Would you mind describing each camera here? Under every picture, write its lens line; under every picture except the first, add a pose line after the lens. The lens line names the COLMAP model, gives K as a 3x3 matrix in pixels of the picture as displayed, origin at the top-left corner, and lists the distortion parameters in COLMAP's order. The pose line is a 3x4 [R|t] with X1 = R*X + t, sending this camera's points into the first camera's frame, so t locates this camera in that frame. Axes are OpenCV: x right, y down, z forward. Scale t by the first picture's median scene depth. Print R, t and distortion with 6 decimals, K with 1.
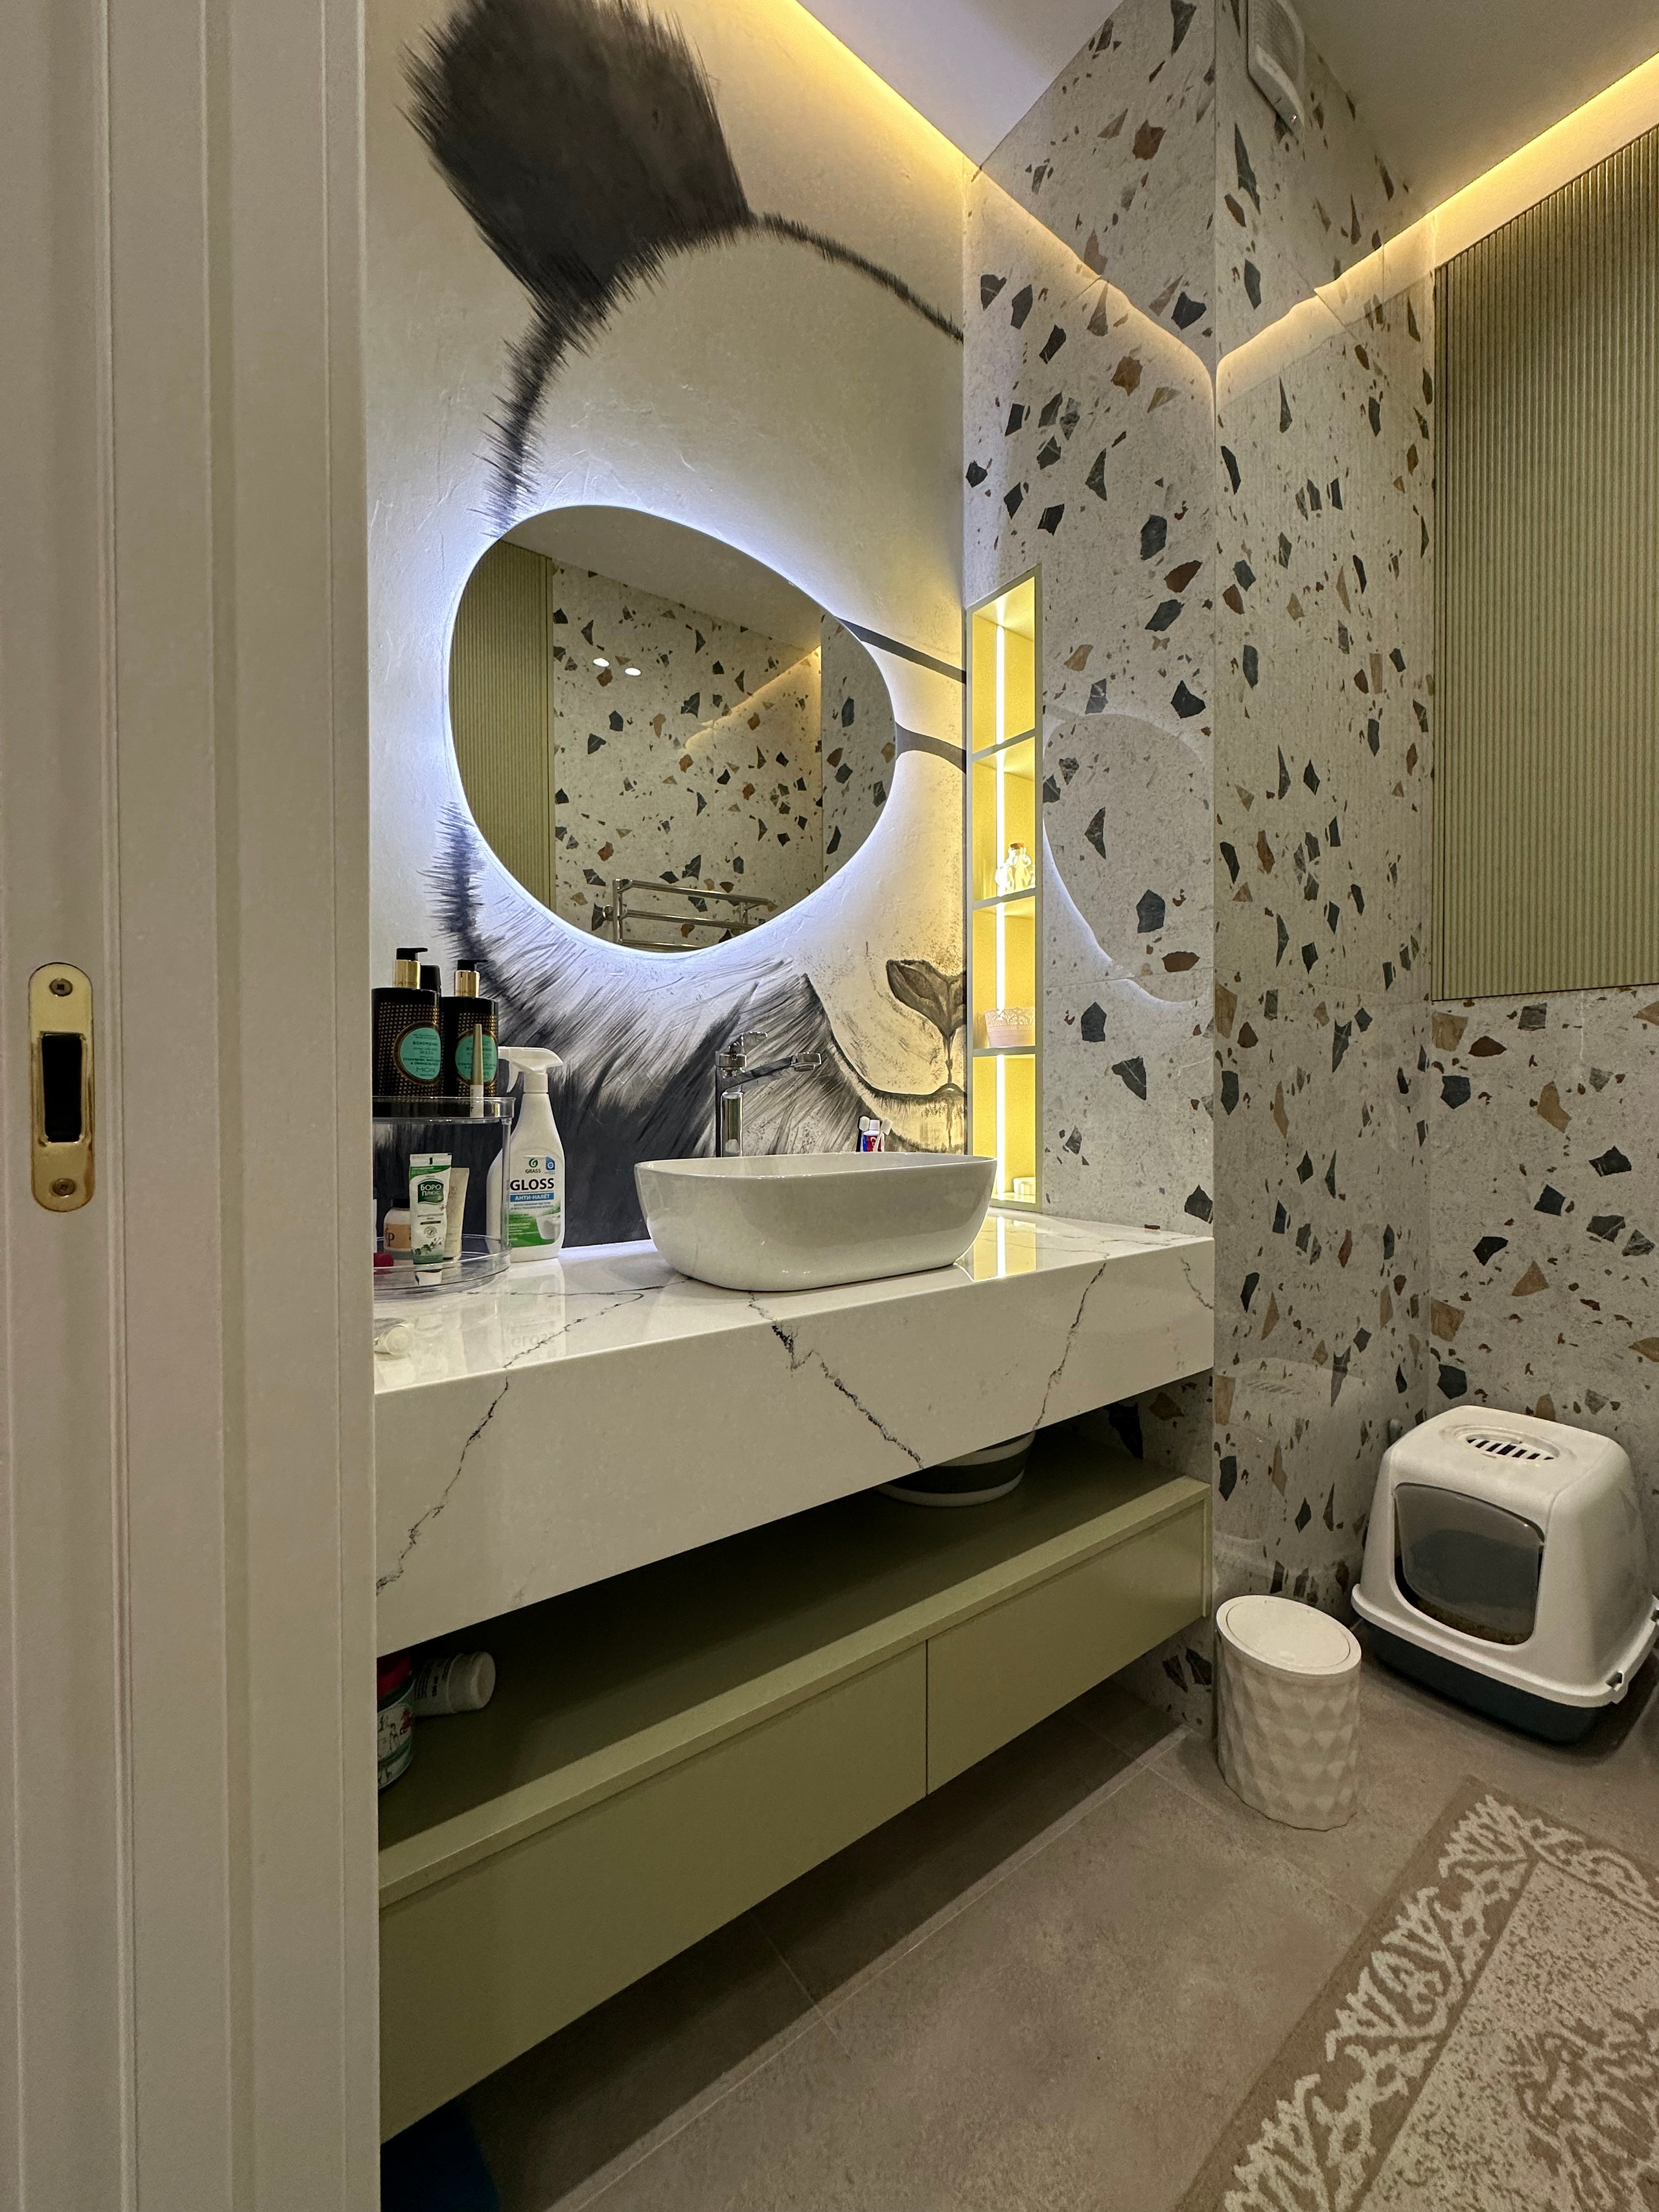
lens RADIAL K [[891.2, 0, 828.2], [0, 891.2, 1114.4], [0, 0, 1]] dist [-0.002605, 0.000555]
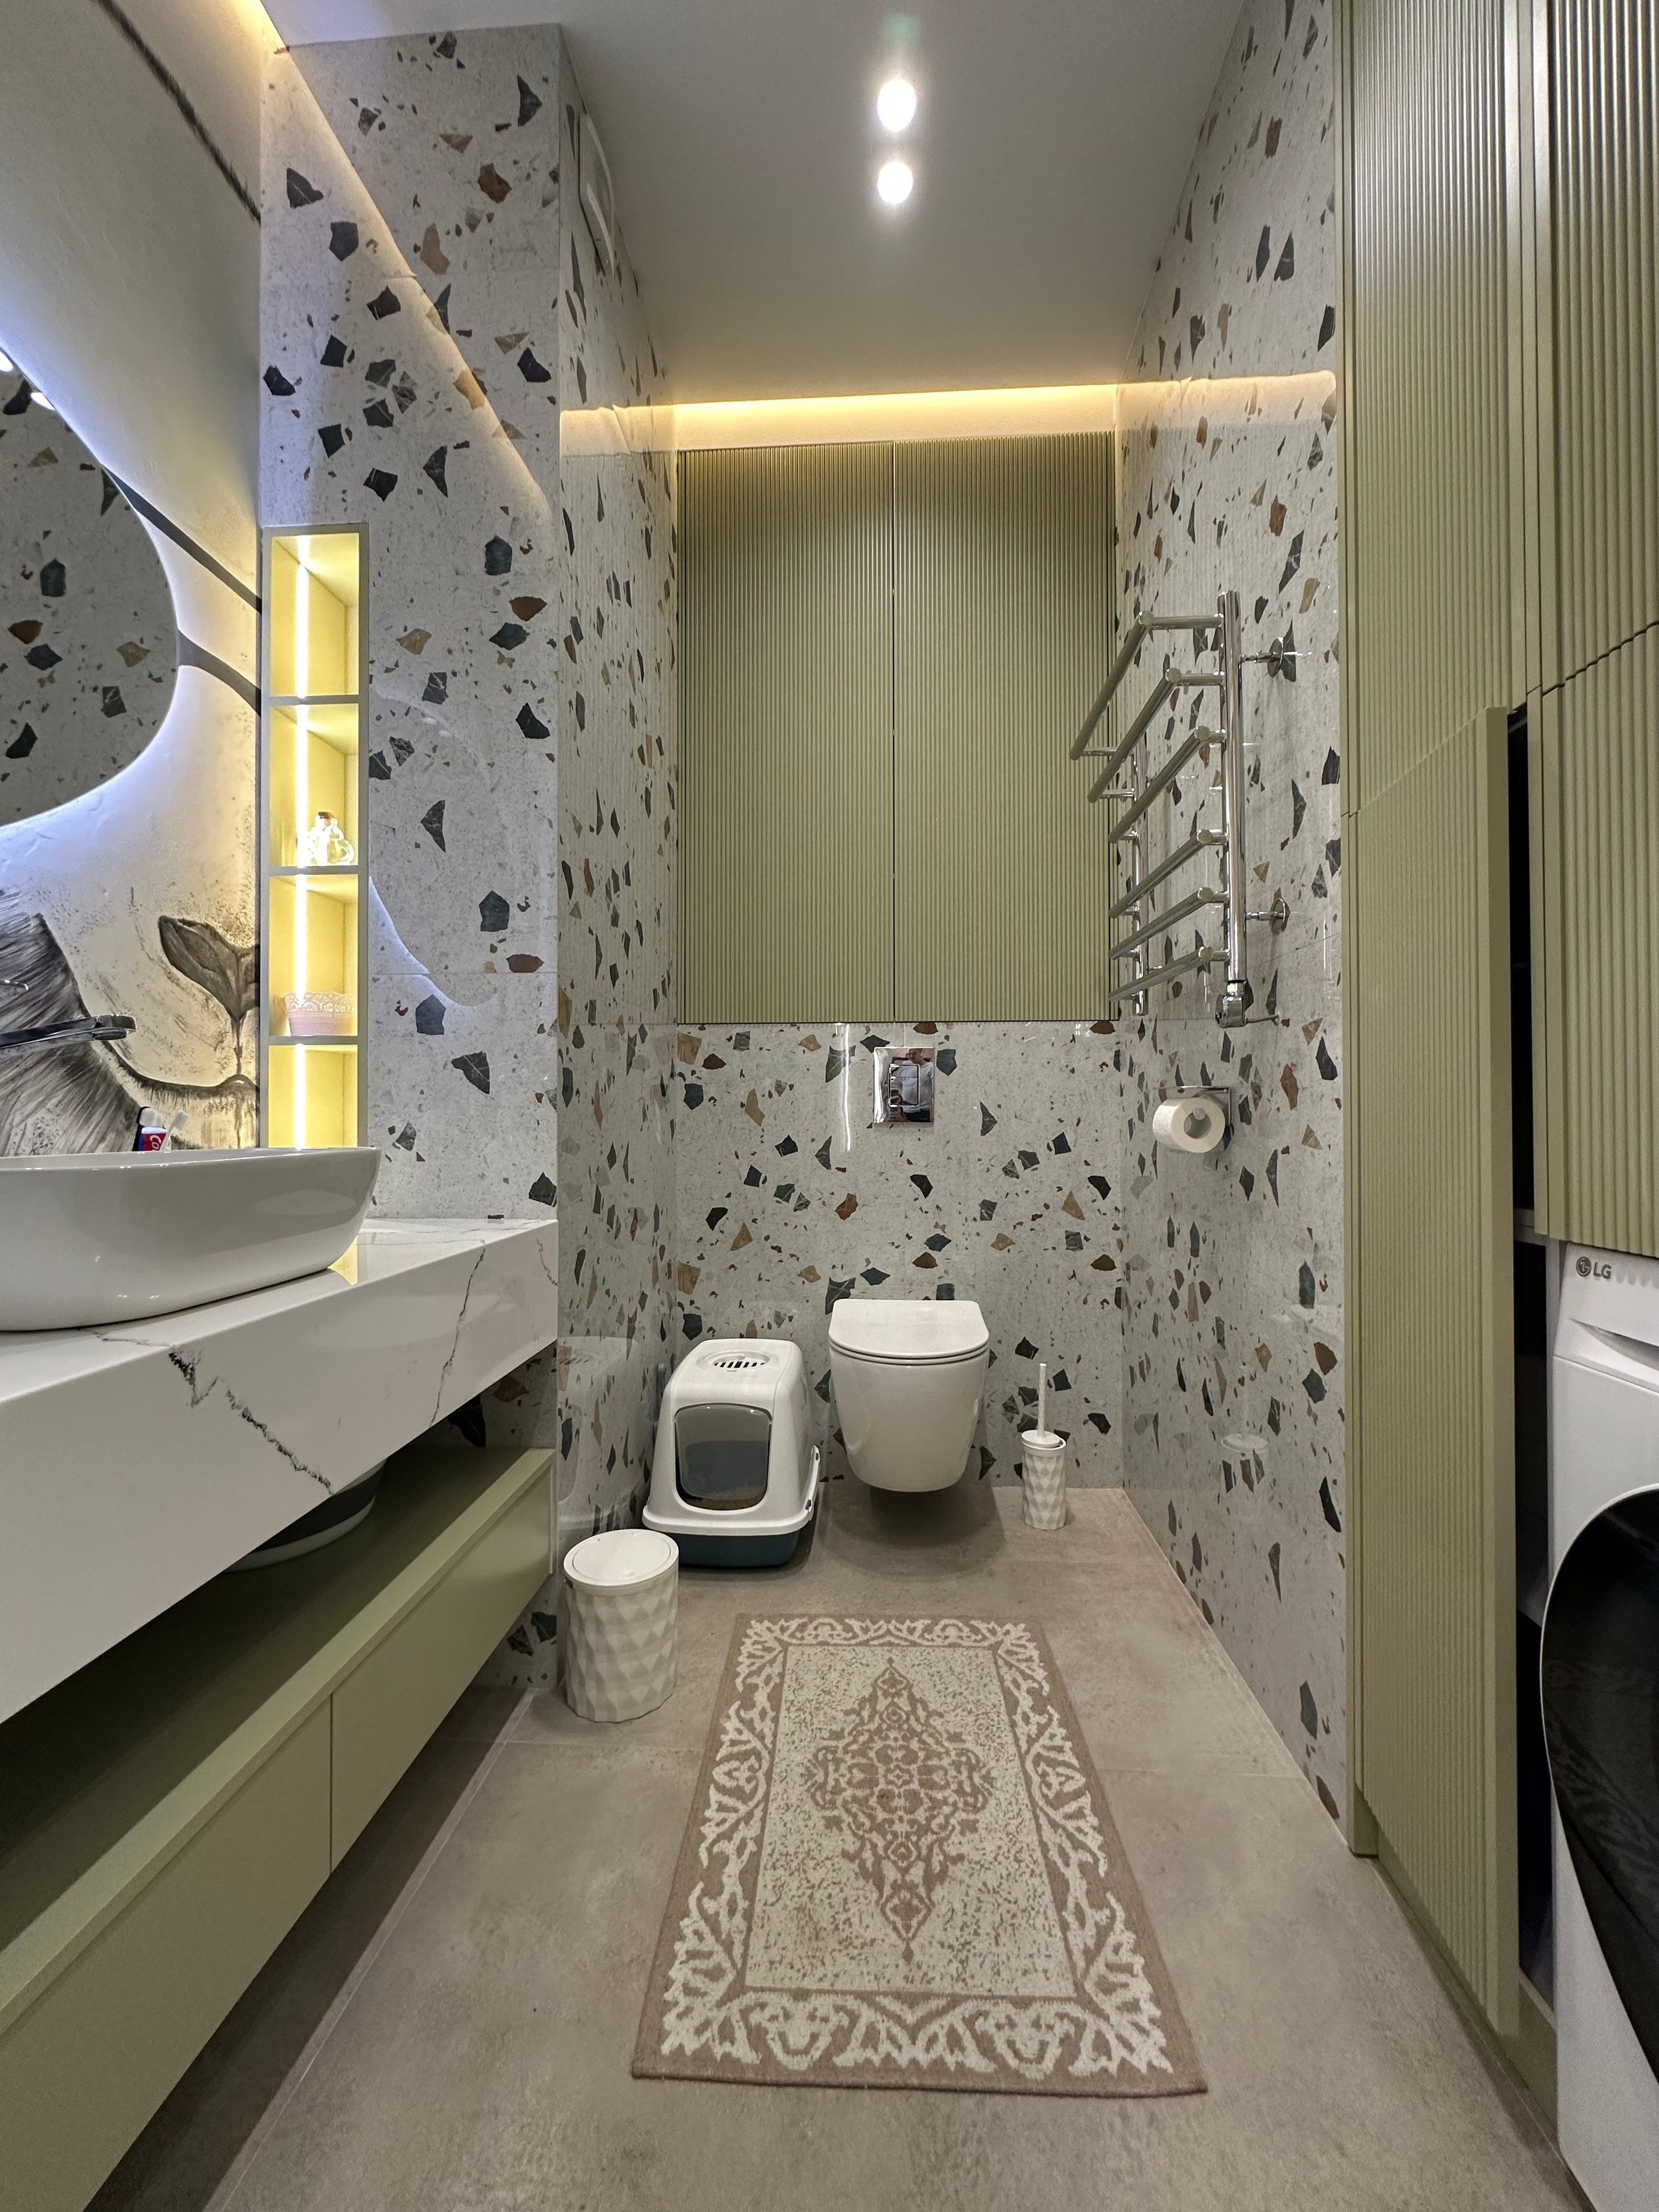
lens RADIAL K [[880.3, 0, 848.0], [0, 880.3, 1115.0], [0, 0, 1]] dist [-0.001347, 0.000064]
pose [[0.641313, -0.000723, 0.767279, -0.153104], [0.017391, 0.999756, -0.013594, 0.028377], [-0.767082, 0.022062, 0.641170, 0.028572]]
